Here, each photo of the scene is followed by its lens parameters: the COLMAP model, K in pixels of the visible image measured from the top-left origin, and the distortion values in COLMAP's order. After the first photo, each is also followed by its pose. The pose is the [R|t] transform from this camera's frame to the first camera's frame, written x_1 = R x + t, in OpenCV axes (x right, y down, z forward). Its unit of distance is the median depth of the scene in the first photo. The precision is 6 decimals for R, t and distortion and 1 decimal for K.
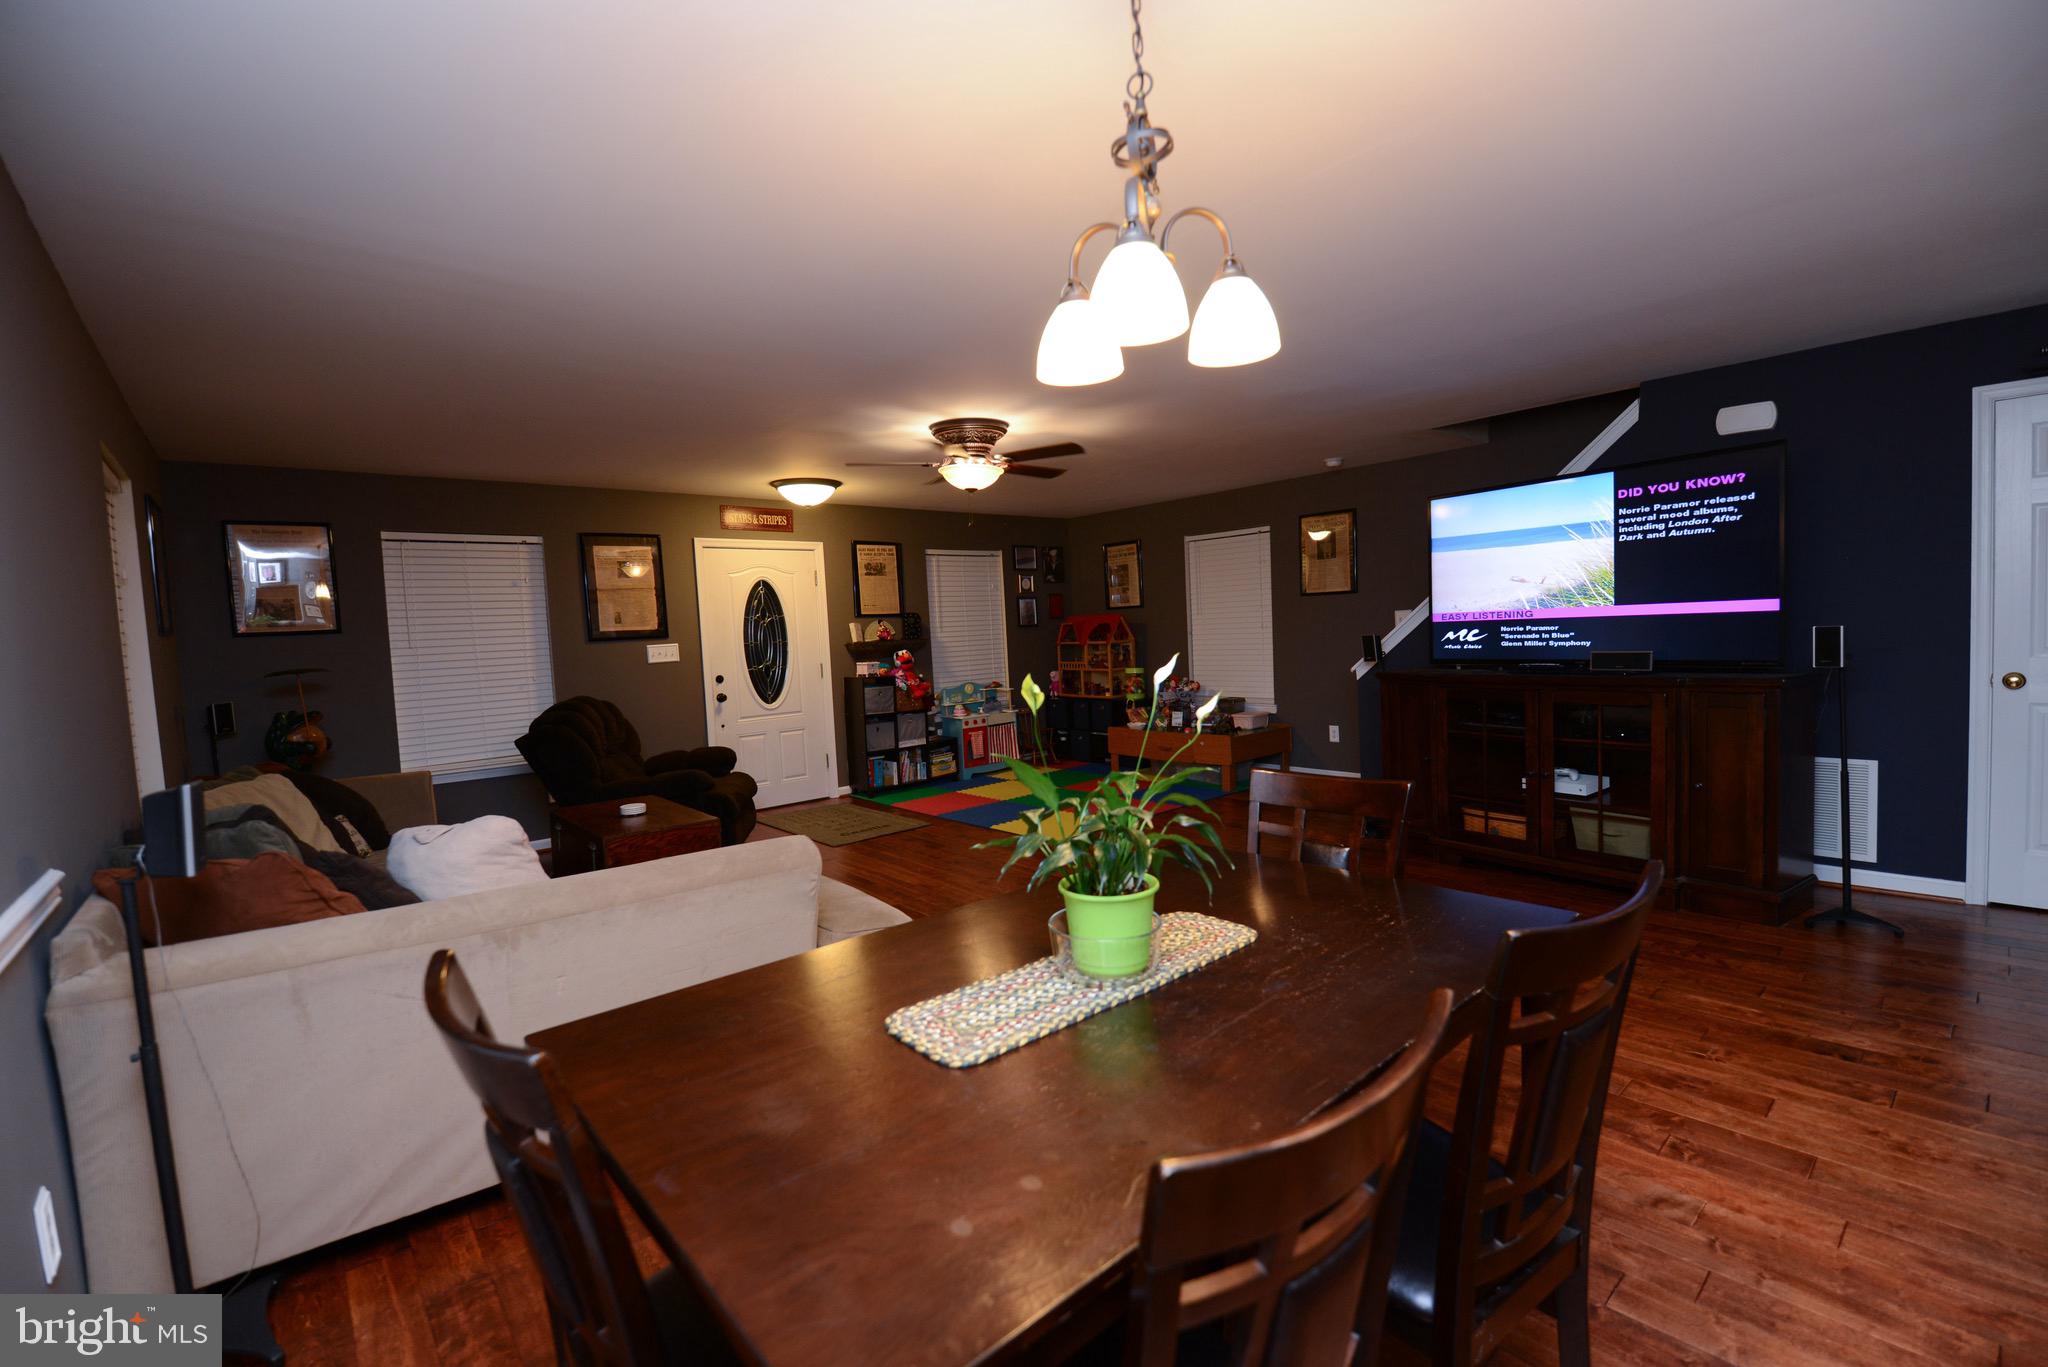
lens RADIAL K [[880.5, 0, 1024.2], [0, 880.5, 692.8], [0, 0, 1]] dist [-0.004475, -0.008644]
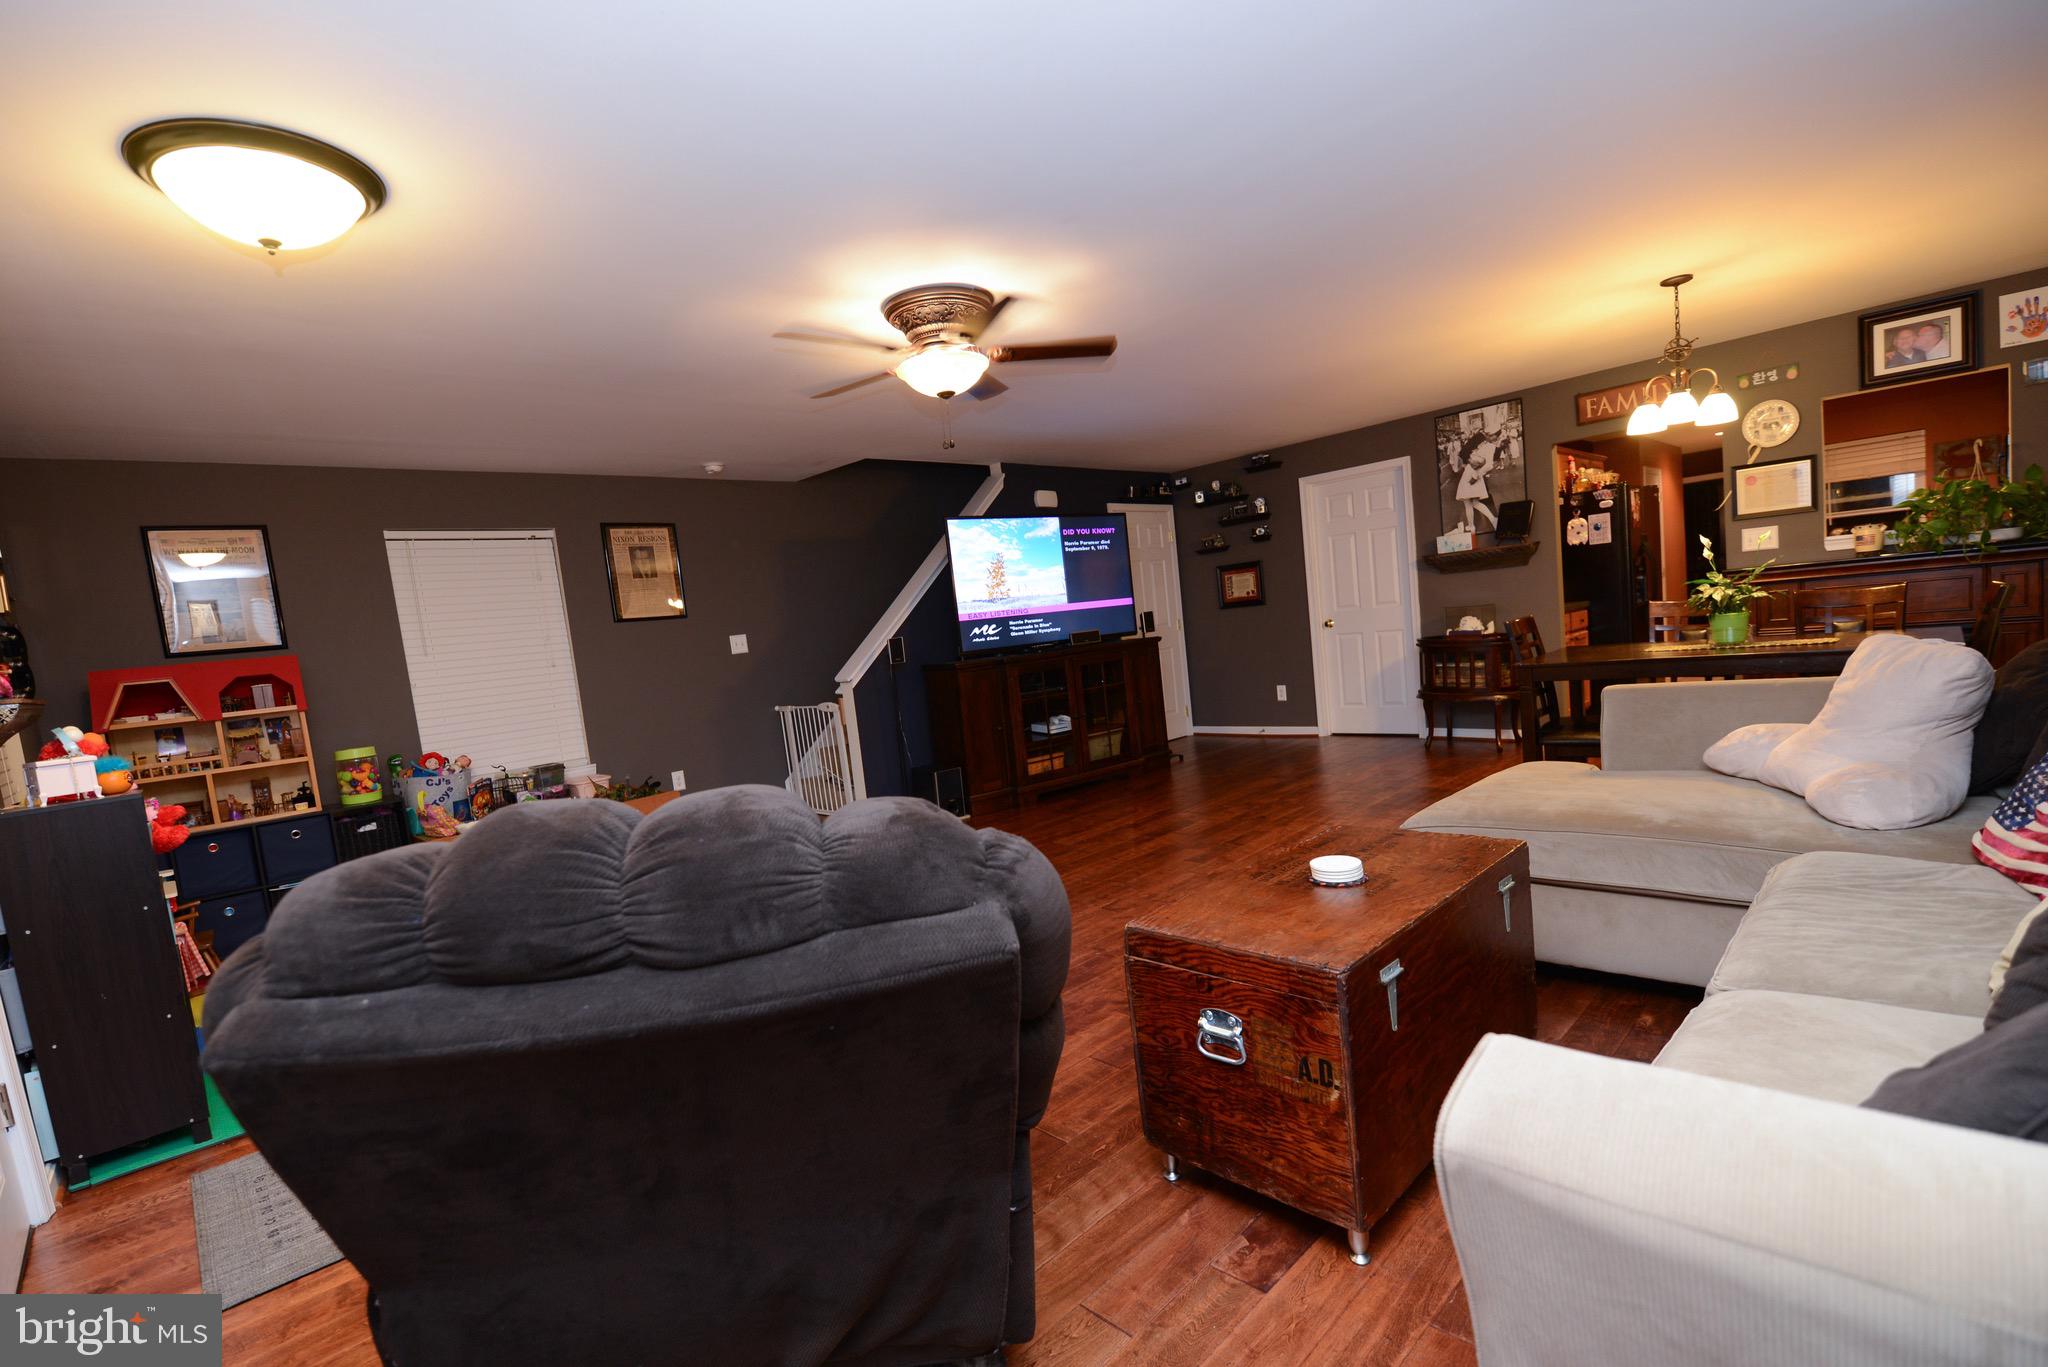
lens RADIAL K [[918.9, 0, 1022.1], [0, 918.9, 717.3], [0, 0, 1]] dist [-0.010842, -0.003175]
pose [[-0.057142, -0.045885, 0.997311, -0.609193], [0.180145, 0.982073, 0.055505, -0.004705], [-0.981979, 0.182832, -0.047852, 0.769308]]
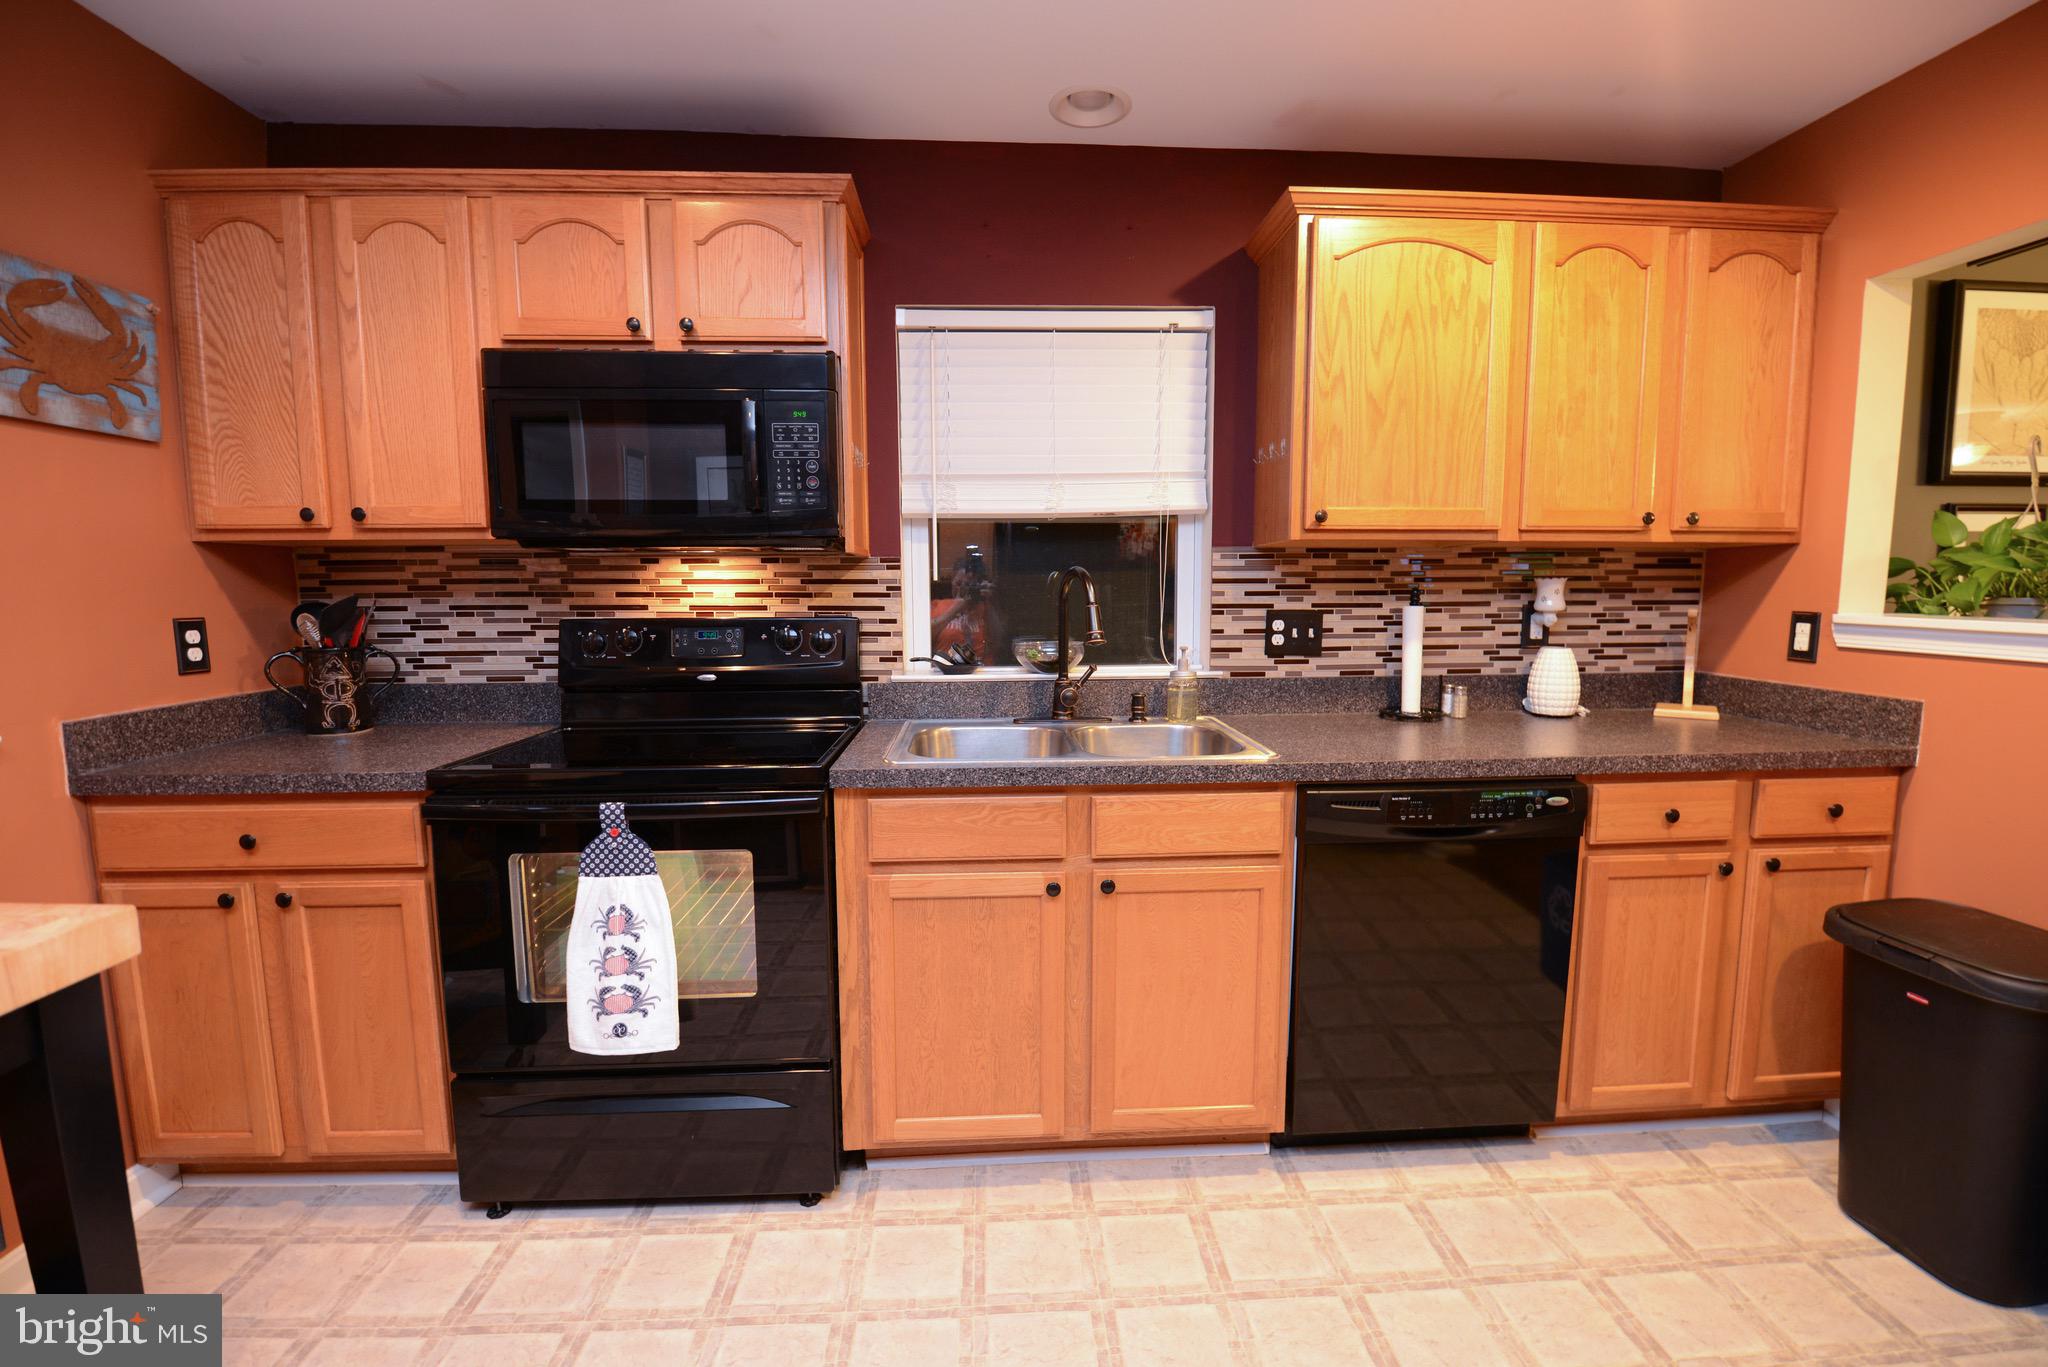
lens RADIAL K [[880.5, 0, 1037.4], [0, 880.5, 678.2], [0, 0, 1]] dist [-0.004475, -0.008644]
pose [[-0.603365, 0.133884, -0.786146, 0.540082], [-0.026238, 0.981940, 0.187367, -0.008116], [0.797034, 0.133677, -0.588955, -0.142593]]
